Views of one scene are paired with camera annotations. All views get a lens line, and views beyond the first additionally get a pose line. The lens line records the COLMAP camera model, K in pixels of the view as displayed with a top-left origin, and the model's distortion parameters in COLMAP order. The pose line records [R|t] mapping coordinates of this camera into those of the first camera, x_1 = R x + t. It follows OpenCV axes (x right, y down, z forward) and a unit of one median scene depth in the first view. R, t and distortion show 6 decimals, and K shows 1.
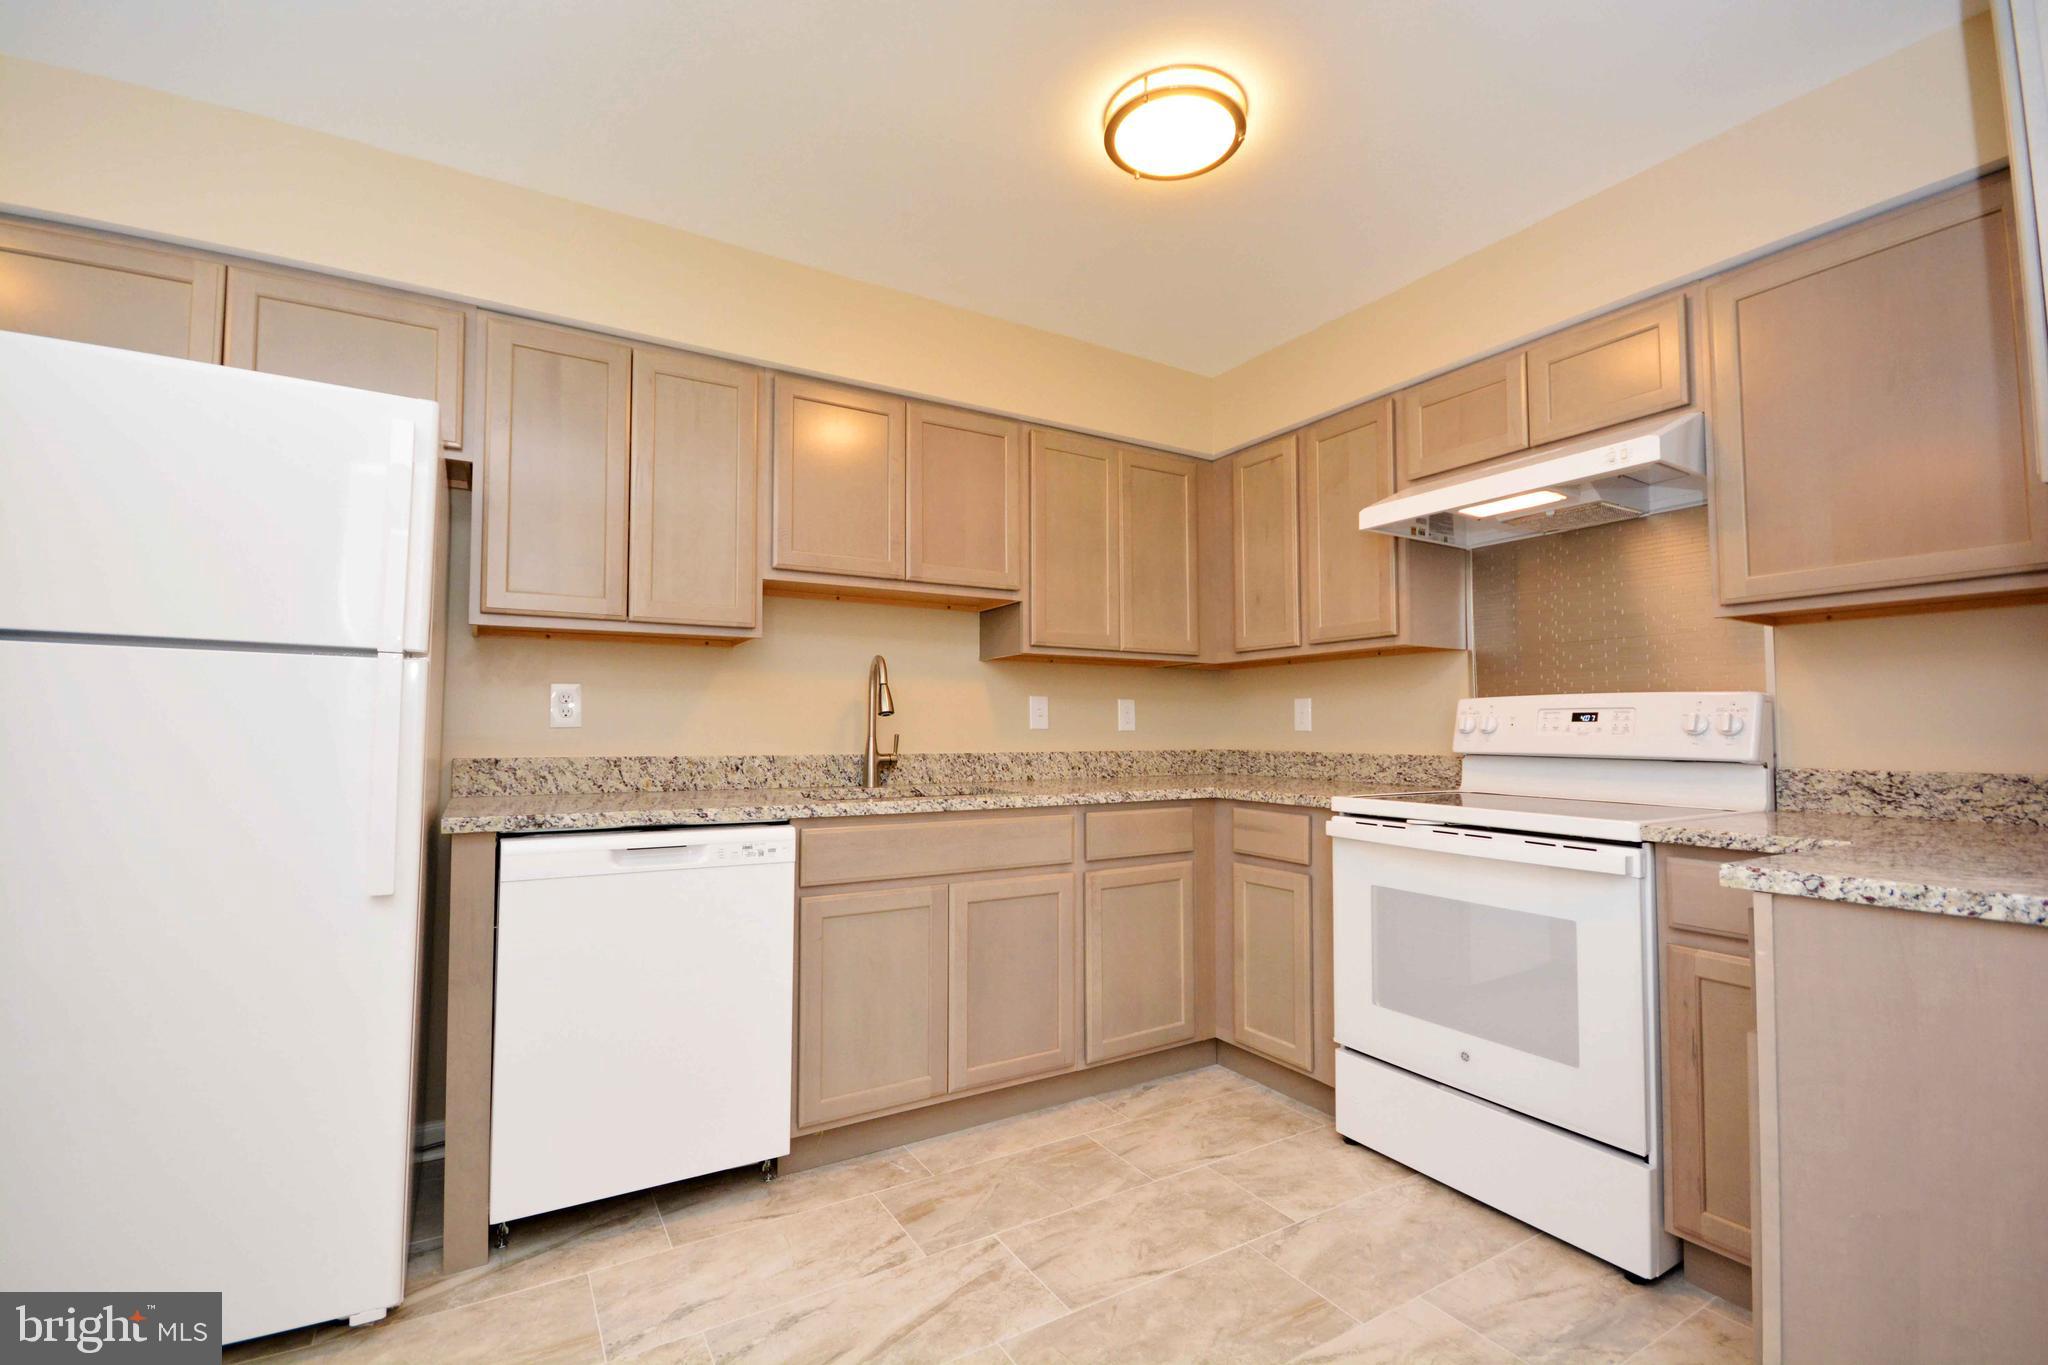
lens RADIAL K [[898.5, 0, 1028.9], [0, 898.5, 689.5], [0, 0, 1]] dist [-0.000980, 0.000303]
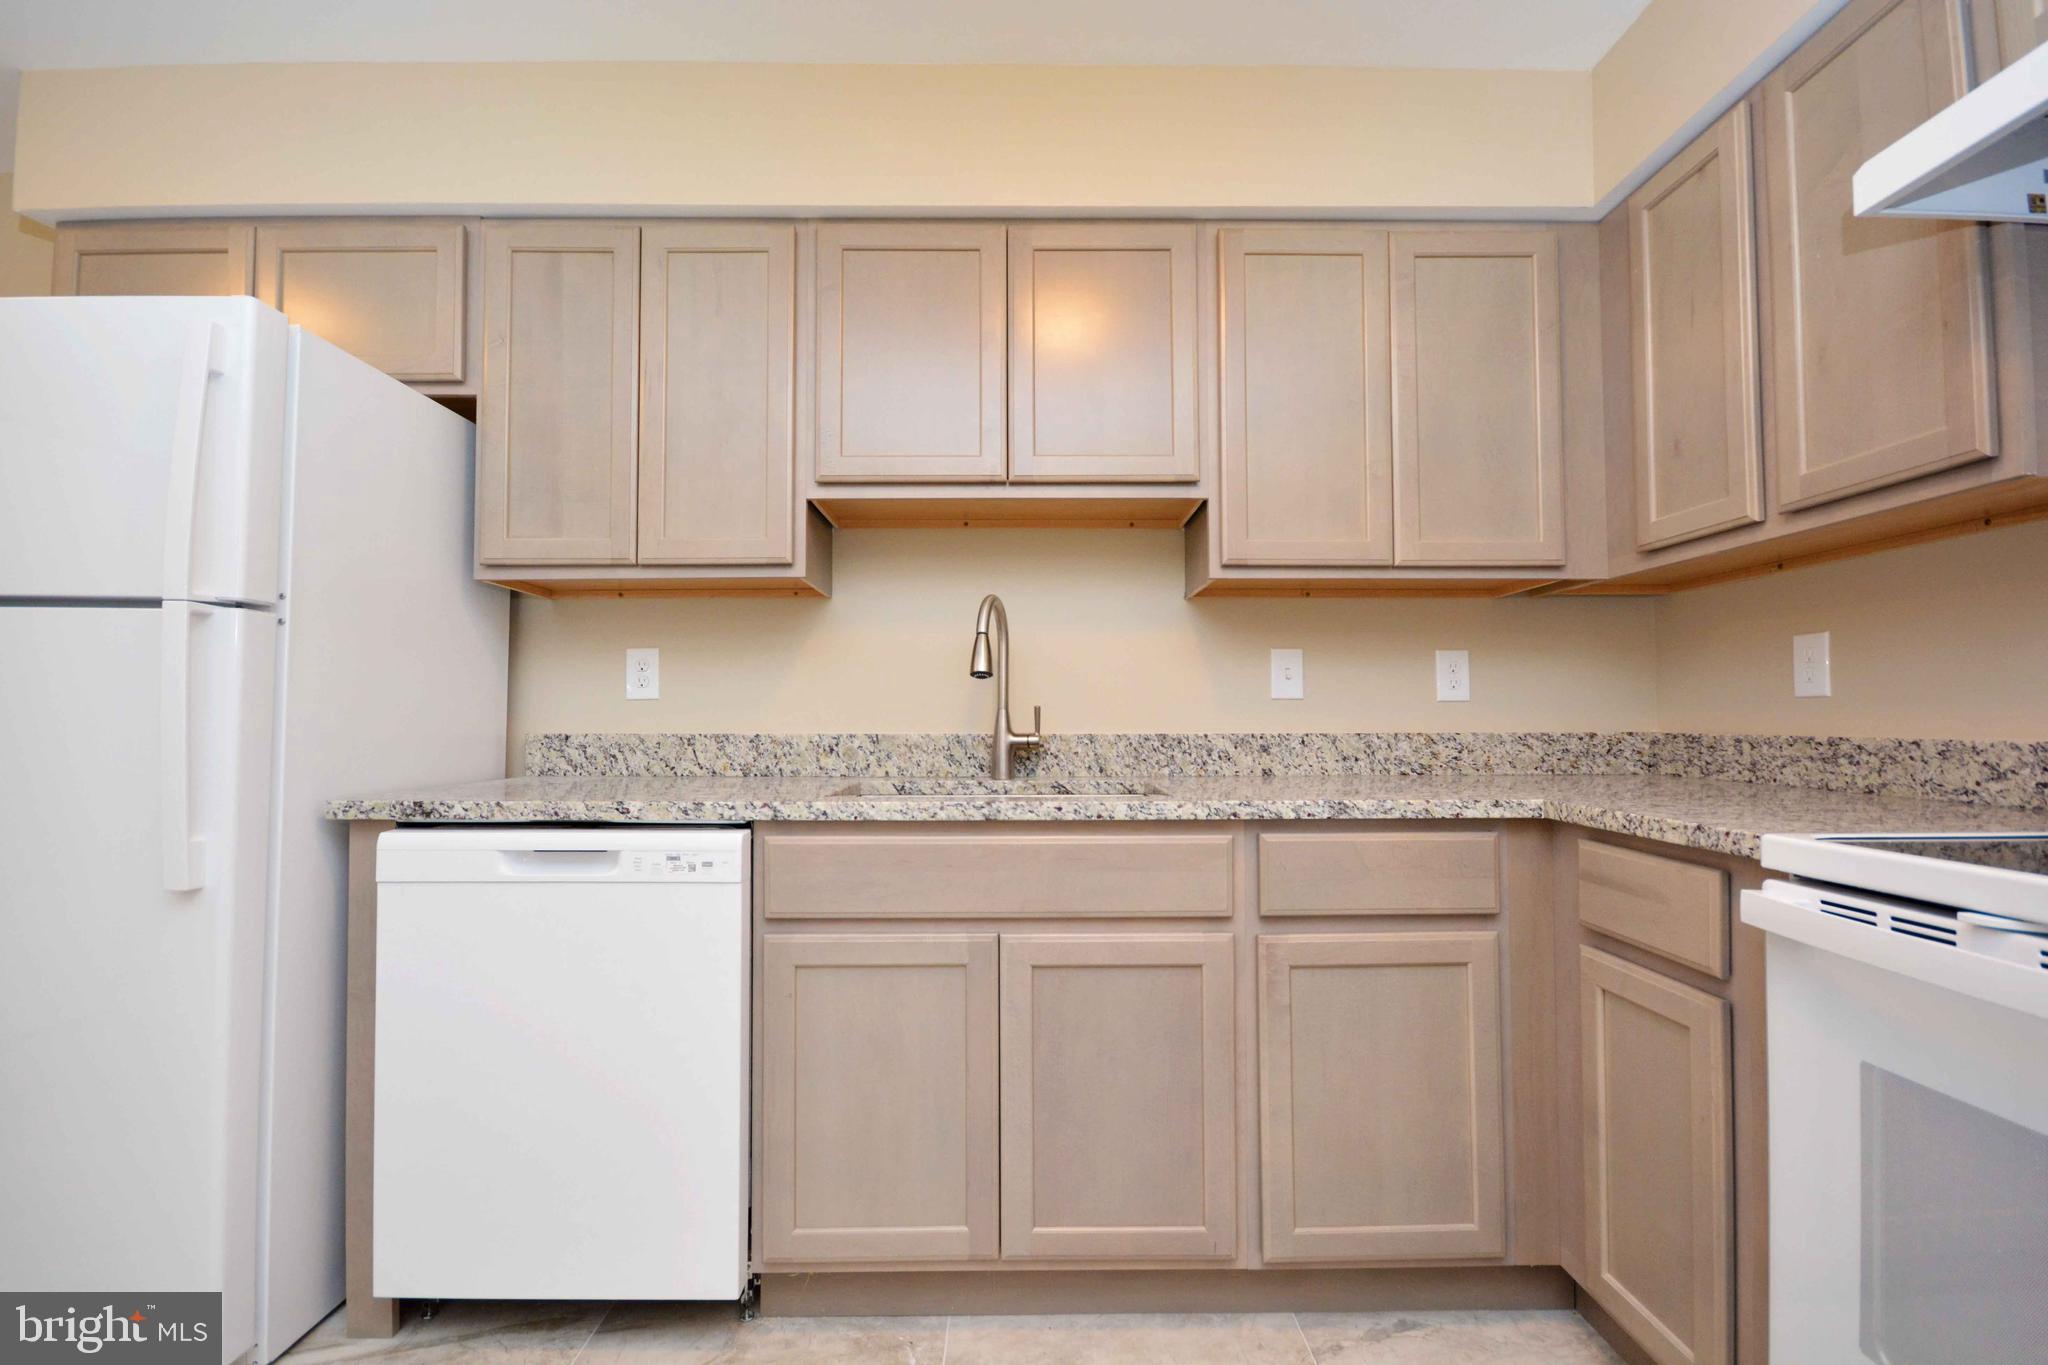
lens RADIAL K [[924.1, 0, 1026.0], [0, 924.1, 689.0], [0, 0, 1]] dist [-0.000331, -0.001017]
pose [[0.860028, -0.018717, -0.509903, 0.243982], [0.026361, 0.999622, 0.007769, 0.033850], [0.509565, -0.020123, 0.860197, 0.407225]]
